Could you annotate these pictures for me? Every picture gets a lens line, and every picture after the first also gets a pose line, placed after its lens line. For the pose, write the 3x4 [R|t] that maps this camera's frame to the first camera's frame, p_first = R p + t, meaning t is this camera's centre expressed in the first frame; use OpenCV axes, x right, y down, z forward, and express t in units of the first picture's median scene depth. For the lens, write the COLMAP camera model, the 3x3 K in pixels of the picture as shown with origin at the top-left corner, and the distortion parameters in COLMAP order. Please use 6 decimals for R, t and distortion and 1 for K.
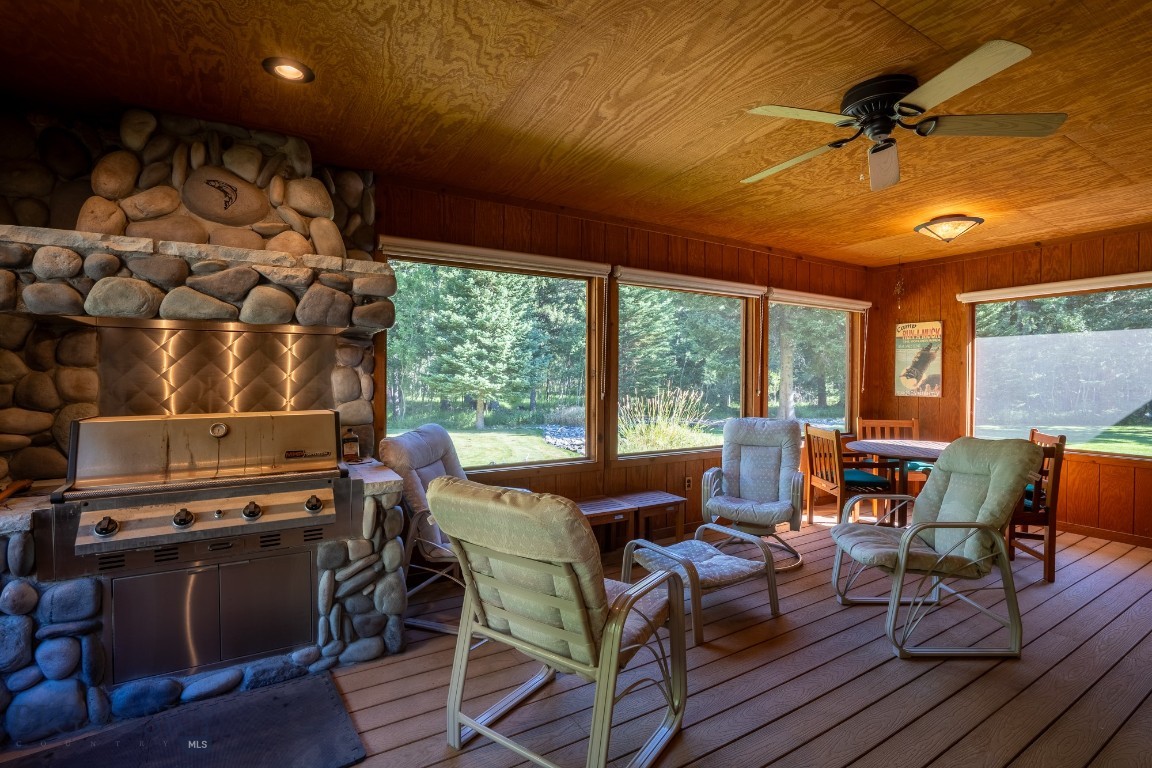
lens RADIAL K [[529.5, 0, 576.0], [0, 529.5, 384.0], [0, 0, 1]] dist [-0.064862, 0.027016]
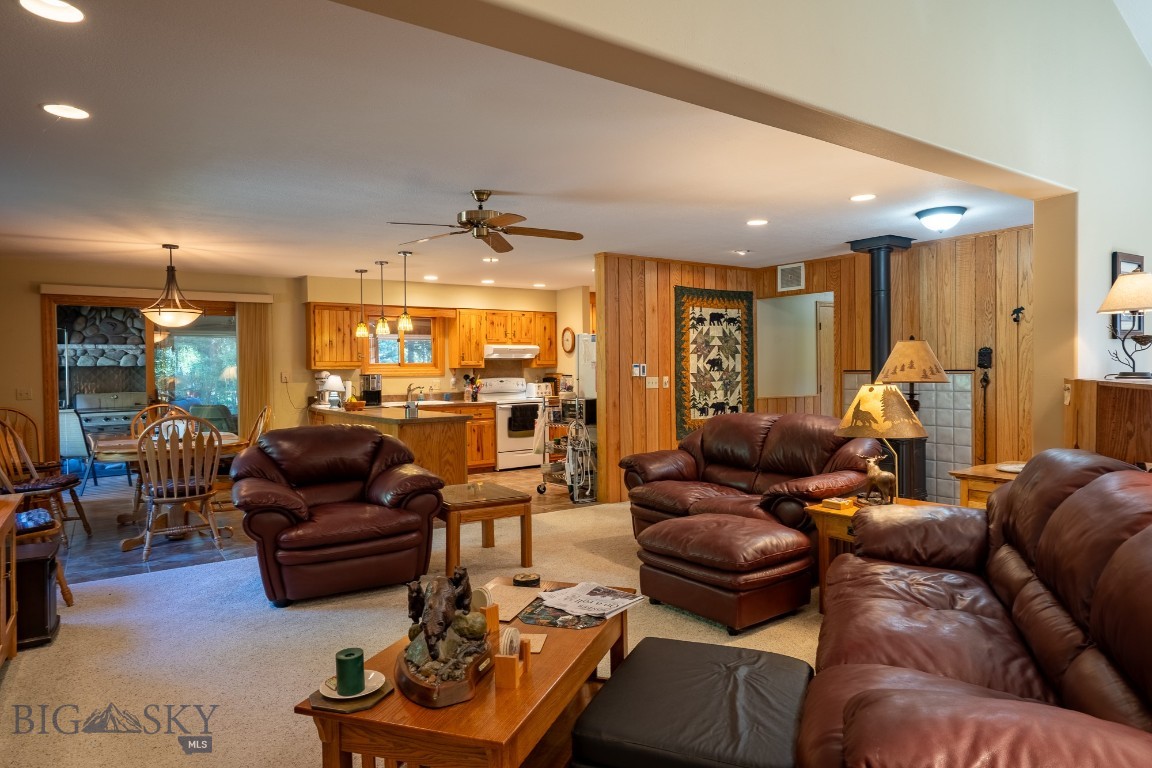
lens RADIAL K [[695.2, 0, 576.0], [0, 695.2, 384.0], [0, 0, 1]] dist [-0.020878, 0.033143]
pose [[0.998498, -0.017654, 0.051873, 2.042829], [0.017437, 0.999837, 0.004640, 0.028595], [-0.051947, -0.003728, 0.998643, -3.595305]]
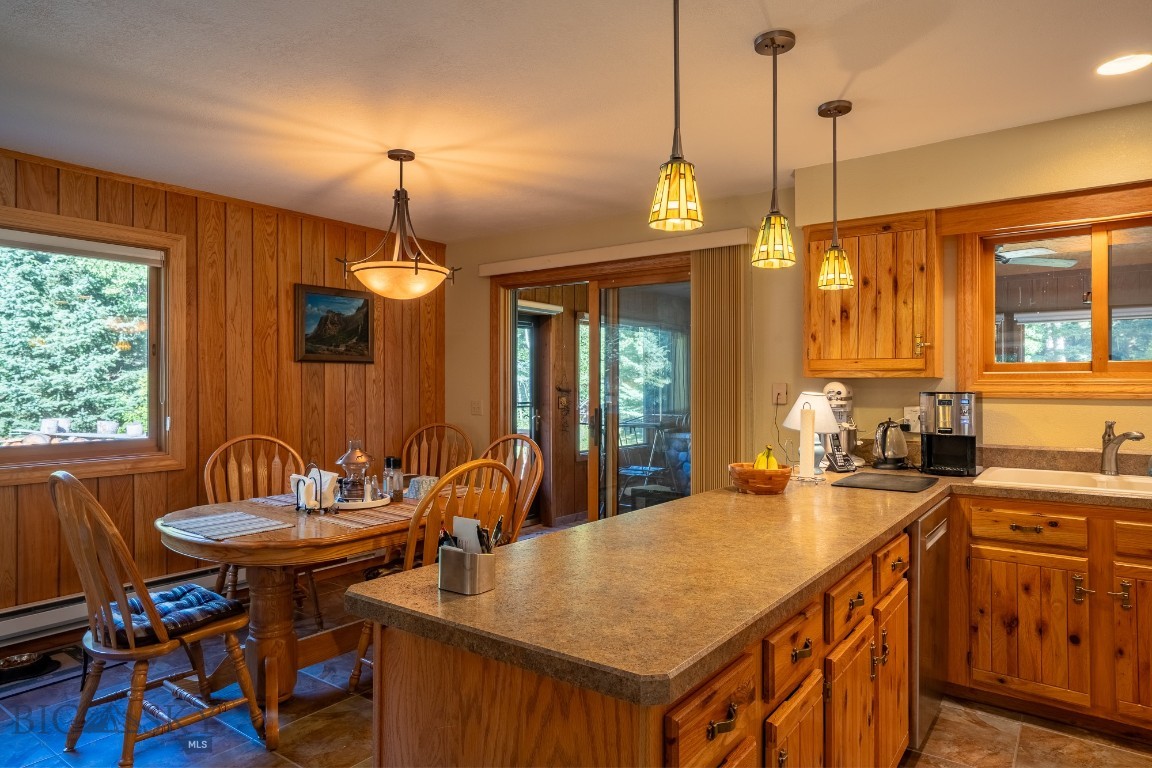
lens RADIAL K [[695.2, 0, 576.0], [0, 695.2, 384.0], [0, 0, 1]] dist [-0.020878, 0.033143]
pose [[0.366512, -0.004527, -0.930402, 2.162102], [-0.014263, 0.999843, -0.010484, -0.013348], [0.930304, 0.017113, 0.366390, -1.136720]]
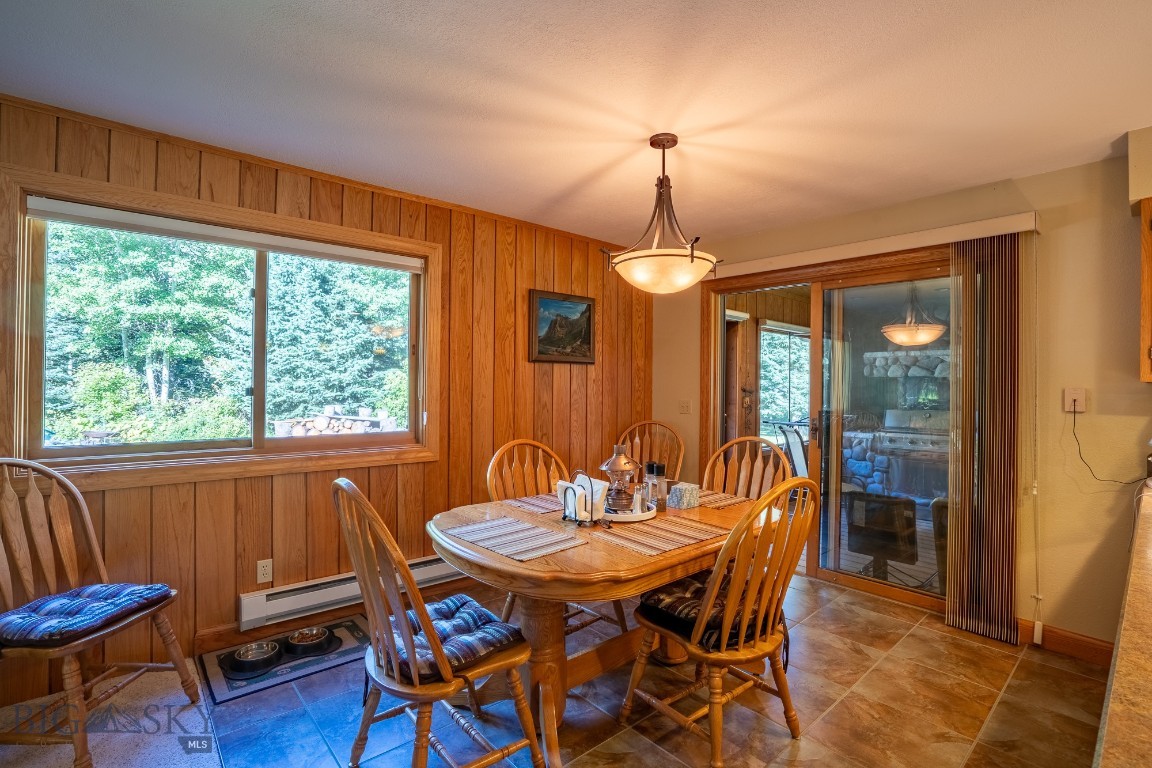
lens RADIAL K [[529.5, 0, 576.0], [0, 529.5, 384.0], [0, 0, 1]] dist [-0.064862, 0.027016]
pose [[0.166926, -0.001124, -0.985969, 1.663785], [-0.027824, 0.999596, -0.005851, -0.012938], [0.985577, 0.028410, 0.166827, -1.281353]]
